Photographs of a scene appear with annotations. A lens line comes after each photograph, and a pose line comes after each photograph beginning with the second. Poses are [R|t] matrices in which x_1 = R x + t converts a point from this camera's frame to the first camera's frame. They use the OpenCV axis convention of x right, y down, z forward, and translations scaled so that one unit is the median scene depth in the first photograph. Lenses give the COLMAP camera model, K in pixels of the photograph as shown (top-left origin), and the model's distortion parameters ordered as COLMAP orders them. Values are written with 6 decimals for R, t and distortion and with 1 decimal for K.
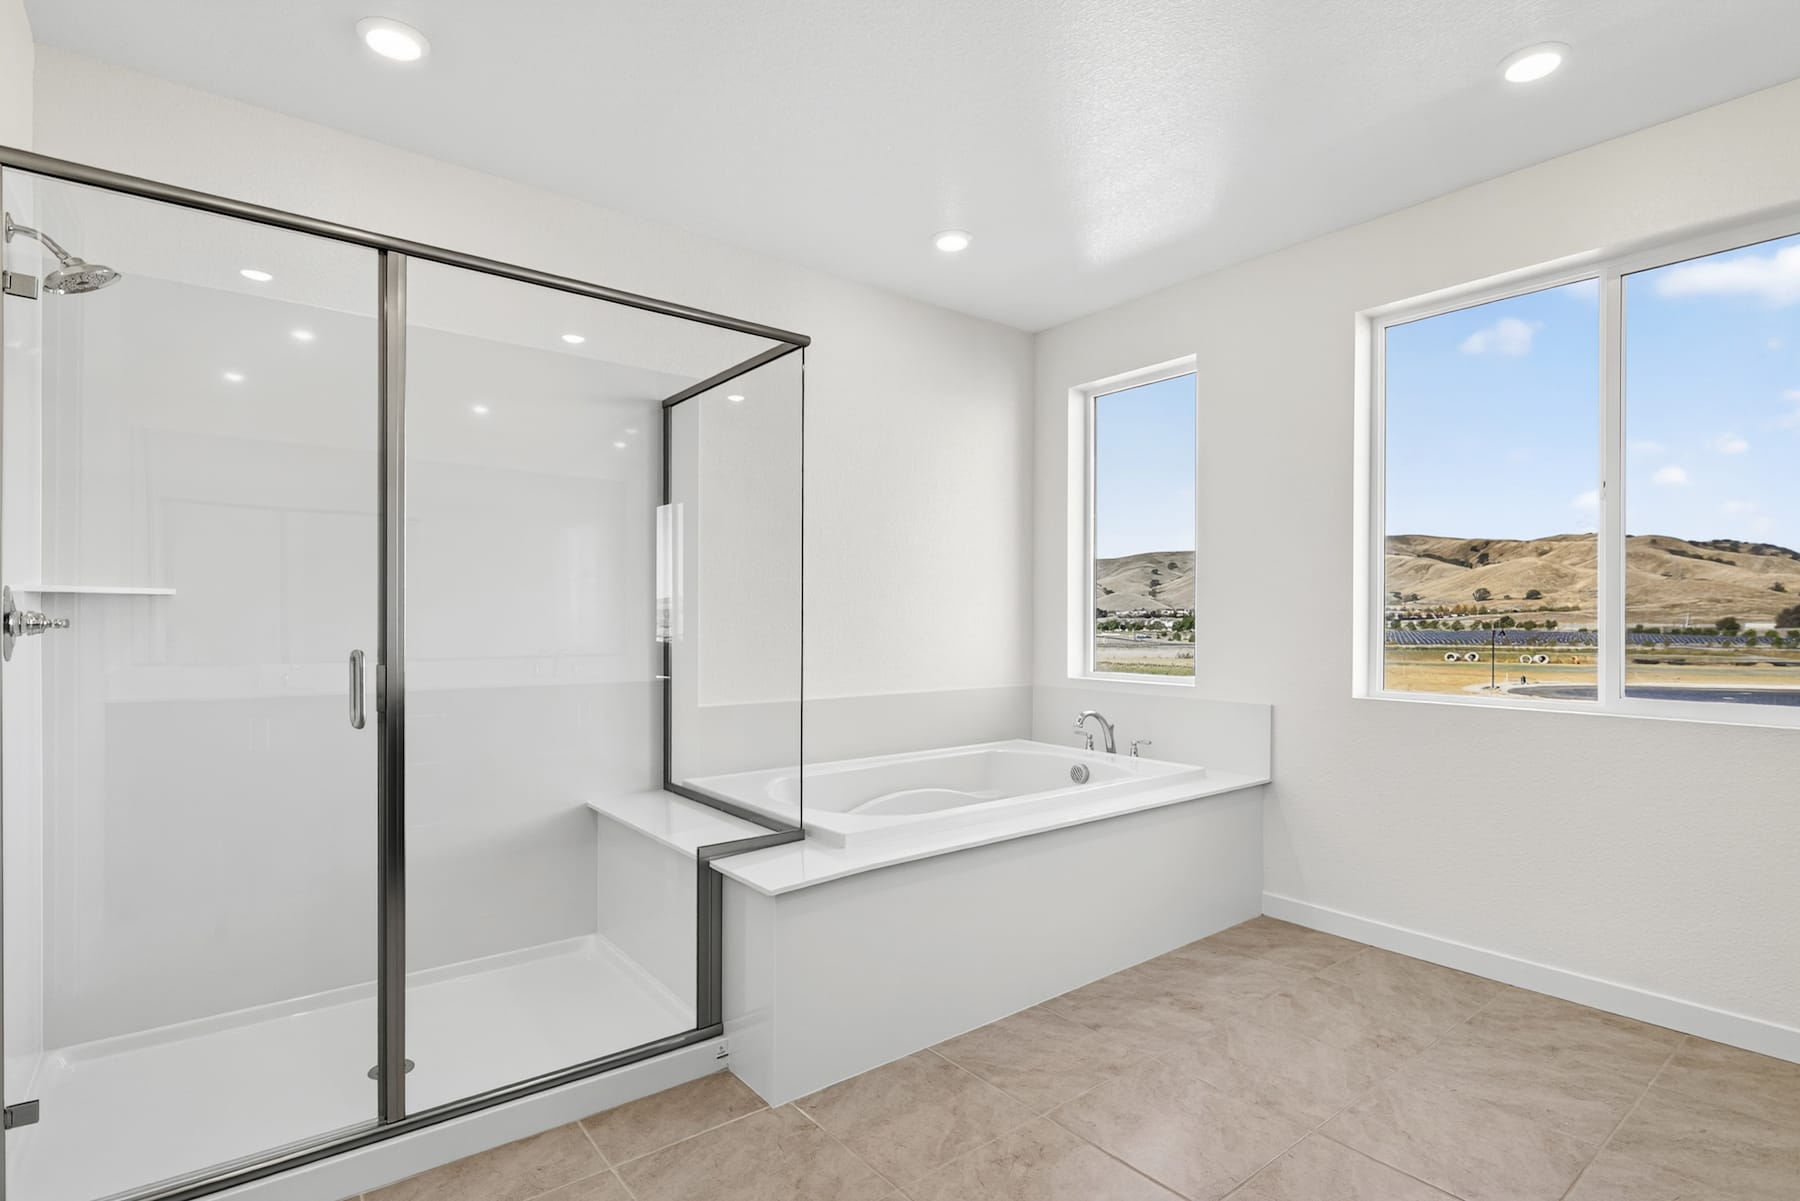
lens RADIAL K [[877.9, 0, 891.8], [0, 877.9, 625.3], [0, 0, 1]] dist [-0.007805, 0.001681]
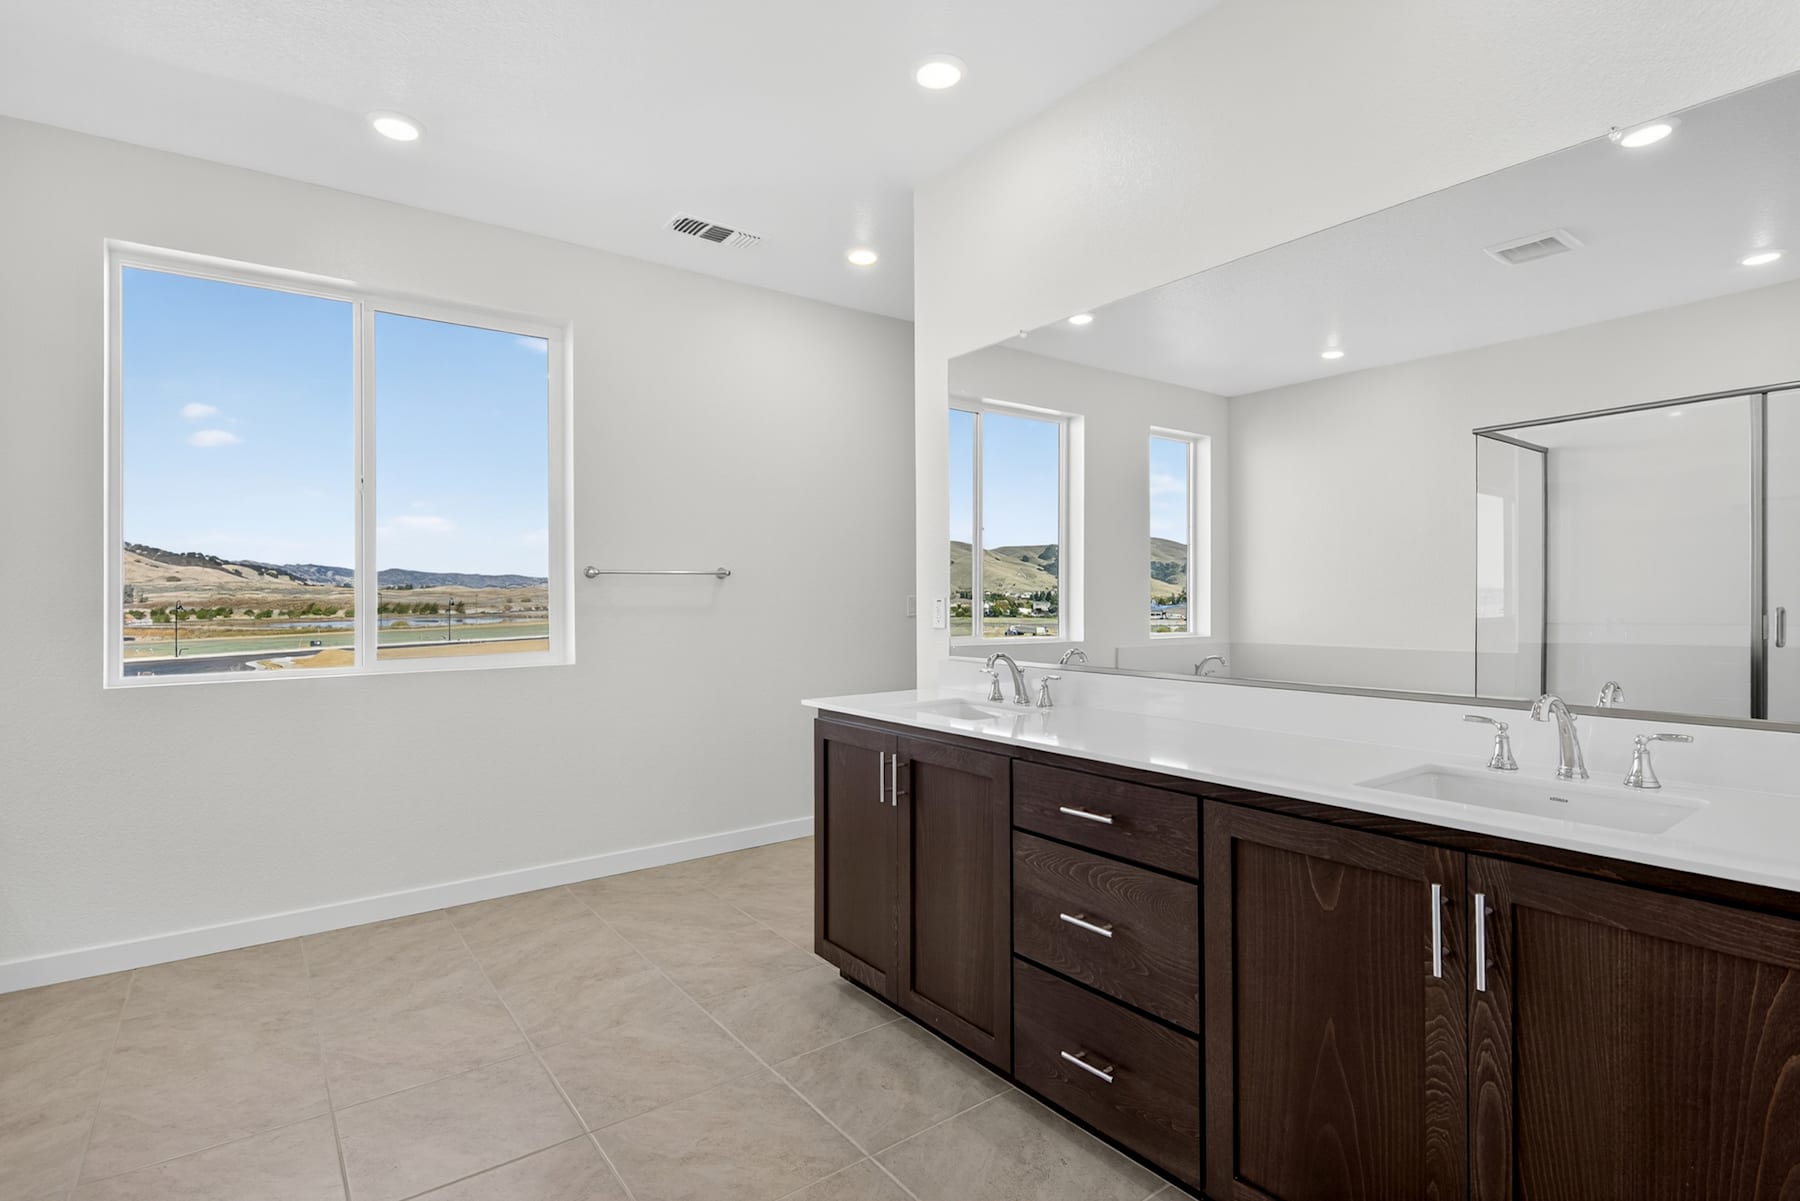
lens RADIAL K [[877.9, 0, 915.7], [0, 877.9, 599.7], [0, 0, 1]] dist [-0.007805, 0.001681]
pose [[0.017165, -0.007609, 0.999824, -0.430471], [0.010219, 0.999920, 0.007434, -0.004238], [-0.999800, 0.010089, 0.017241, 0.271072]]
